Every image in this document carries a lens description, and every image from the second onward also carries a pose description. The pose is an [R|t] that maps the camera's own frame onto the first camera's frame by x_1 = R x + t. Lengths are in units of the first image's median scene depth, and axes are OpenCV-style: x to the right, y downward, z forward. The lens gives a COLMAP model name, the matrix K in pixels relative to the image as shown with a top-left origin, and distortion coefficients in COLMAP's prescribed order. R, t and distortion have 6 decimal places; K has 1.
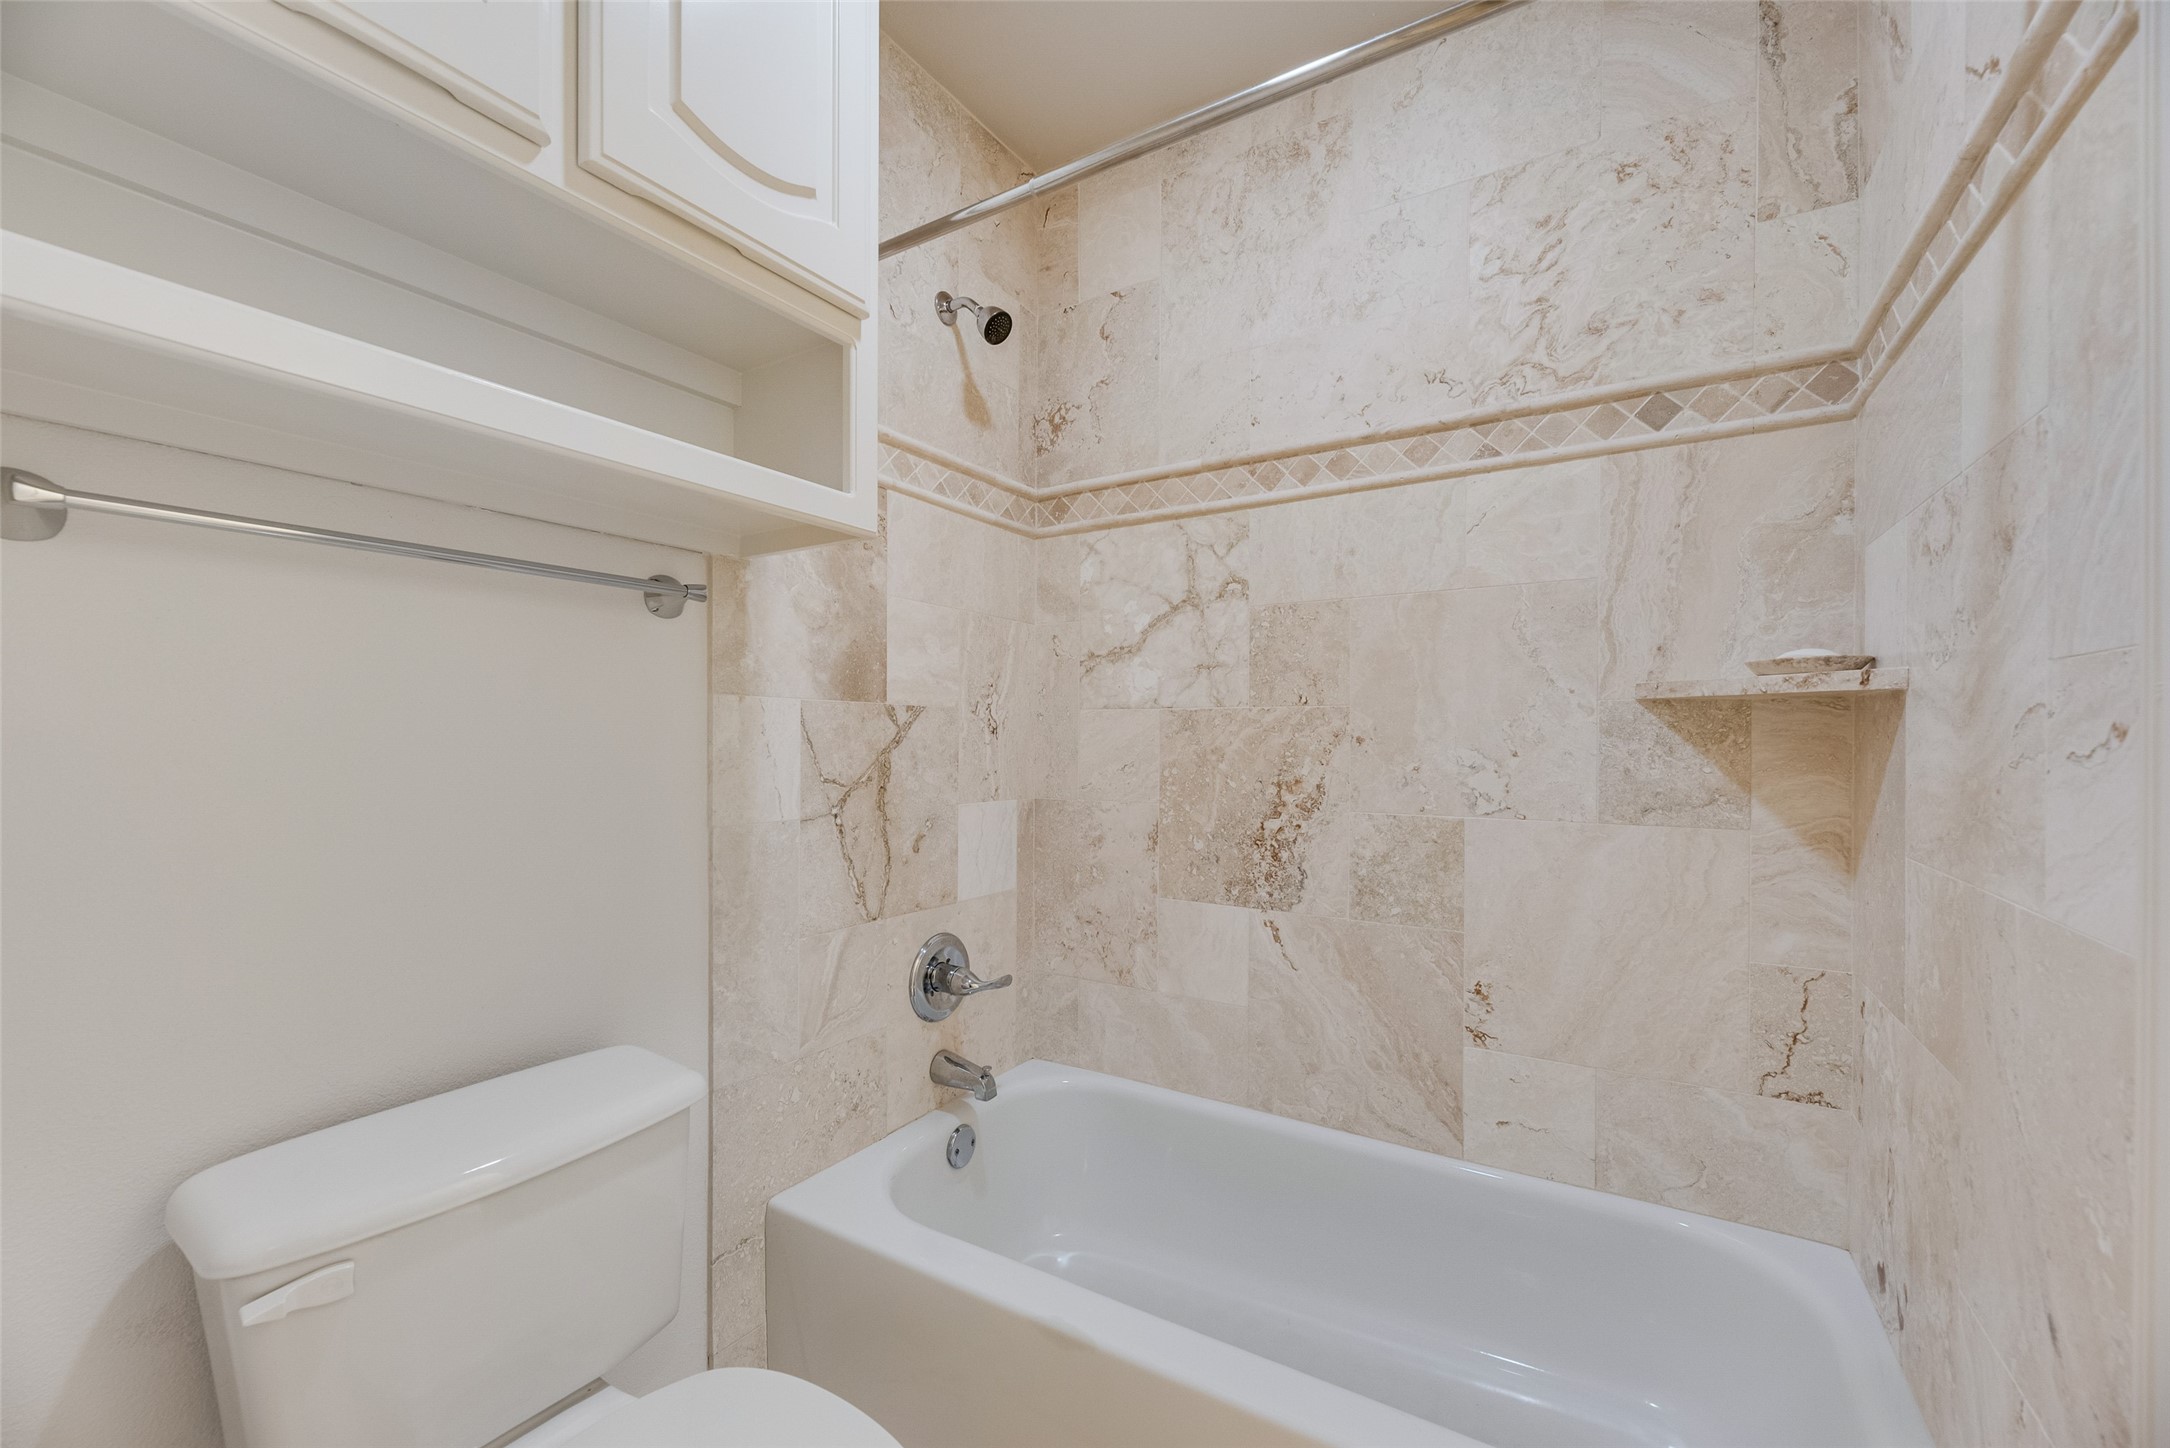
lens RADIAL K [[874.2, 0, 1082.3], [0, 874.2, 734.8], [0, 0, 1]] dist [-0.001946, -0.000002]
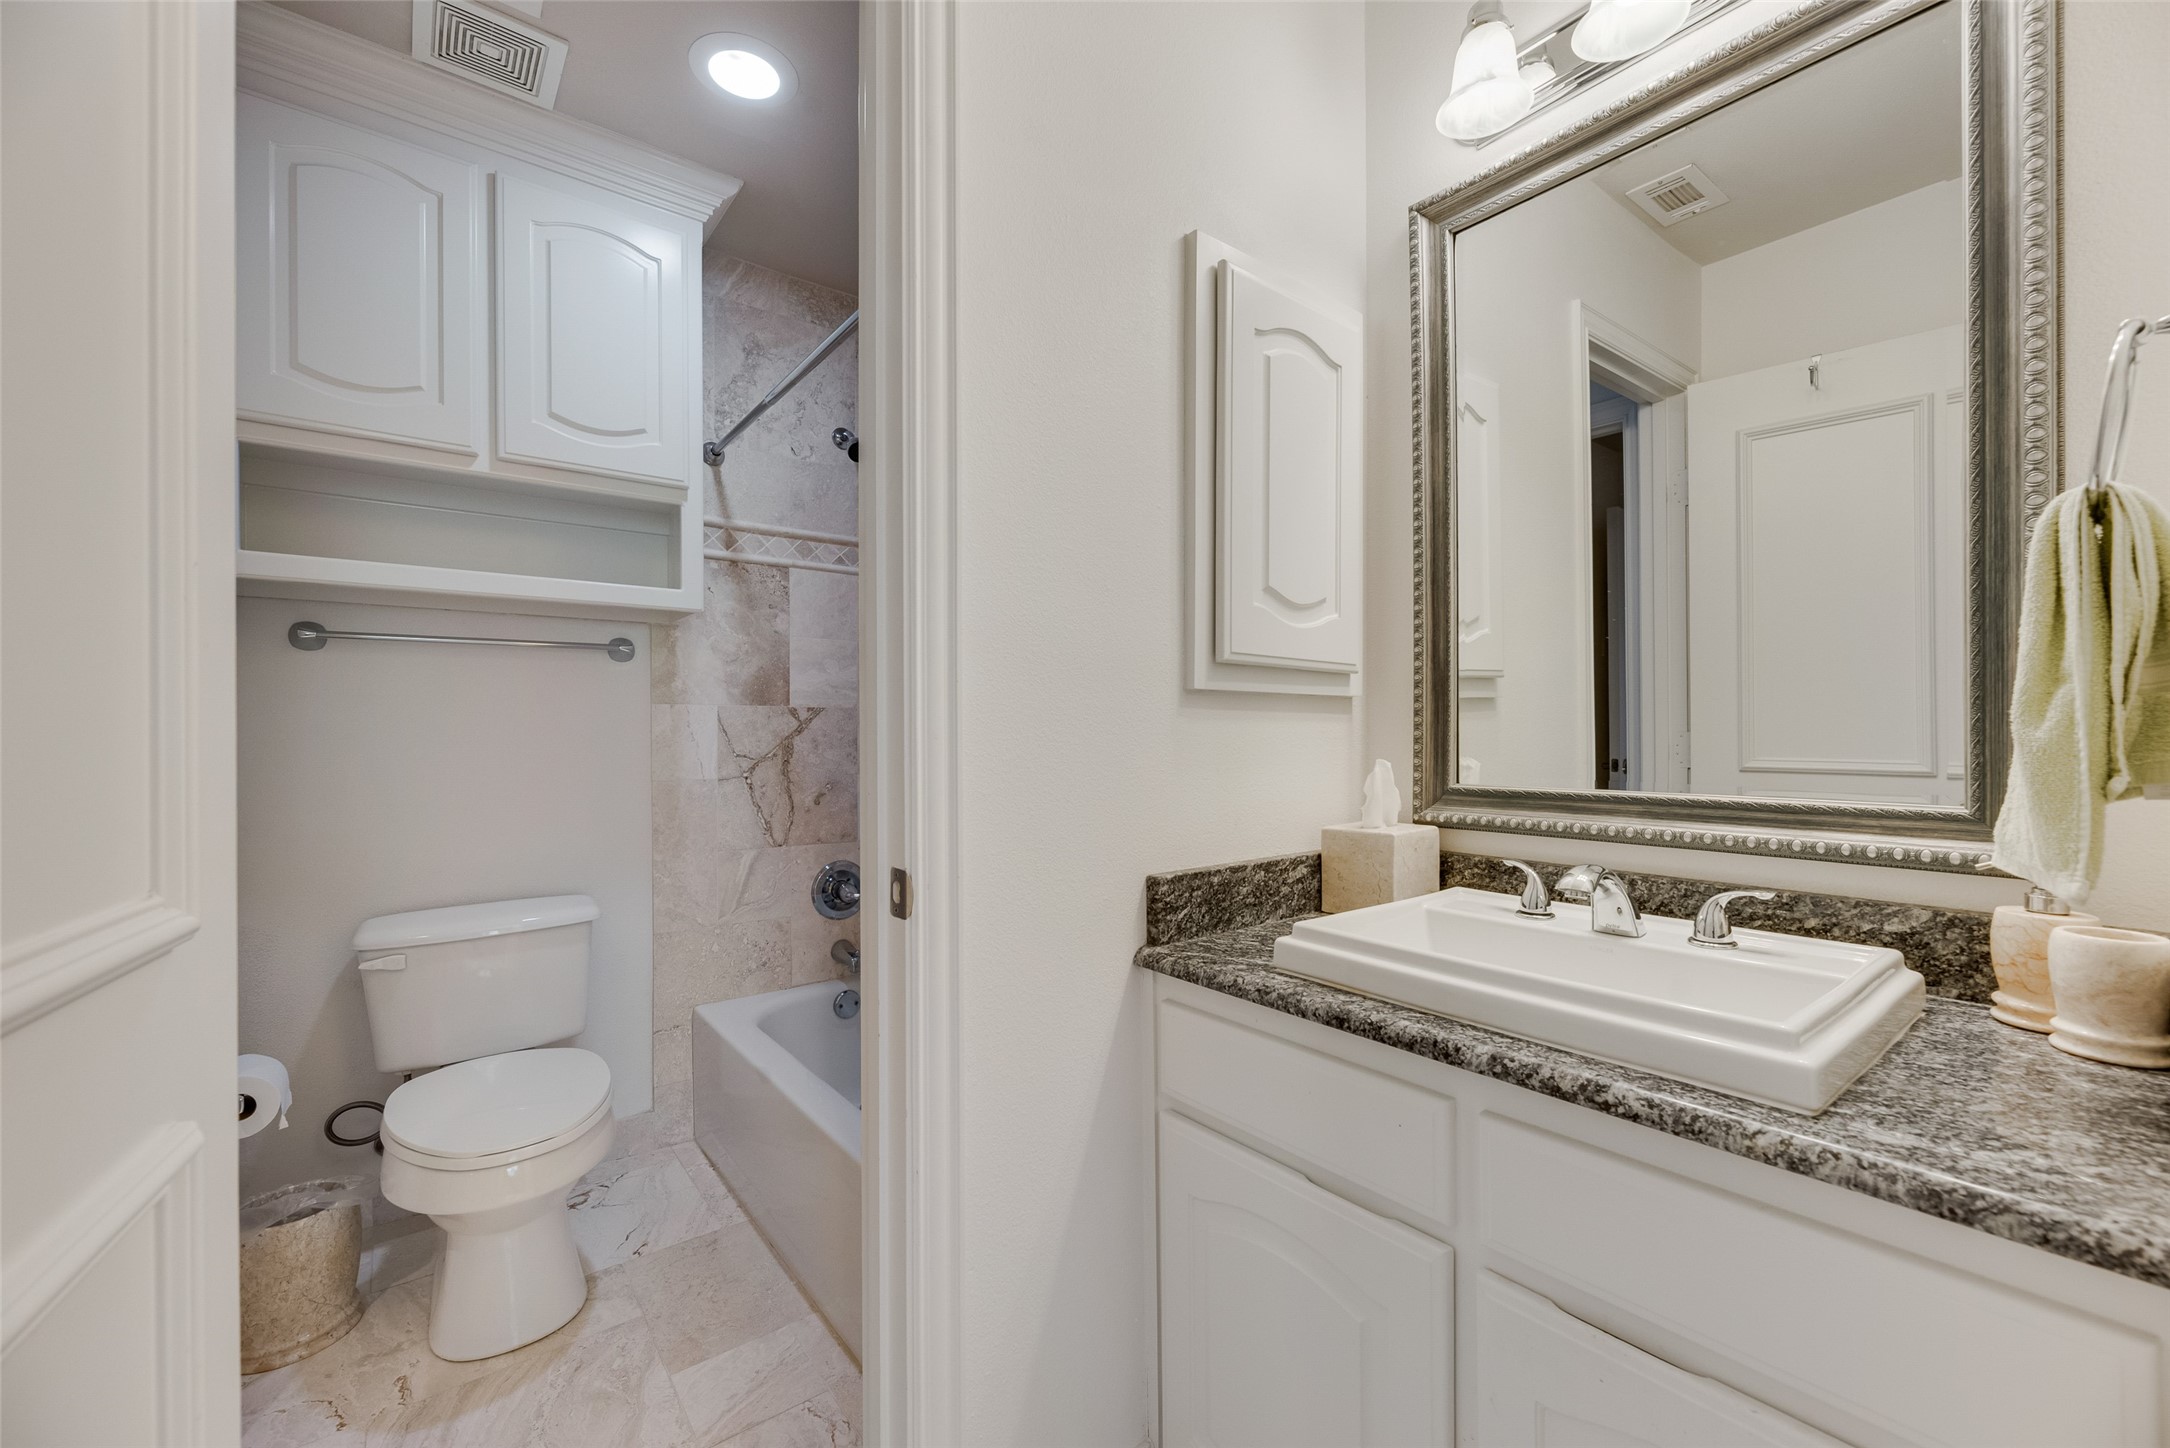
lens RADIAL K [[874.2, 0, 1095.2], [0, 874.2, 719.1], [0, 0, 1]] dist [-0.001946, -0.000002]
pose [[0.935098, 0.000098, -0.354390, 0.866702], [0.000040, 1.000000, 0.000383, -0.014892], [0.354390, -0.000373, 0.935098, -0.262516]]
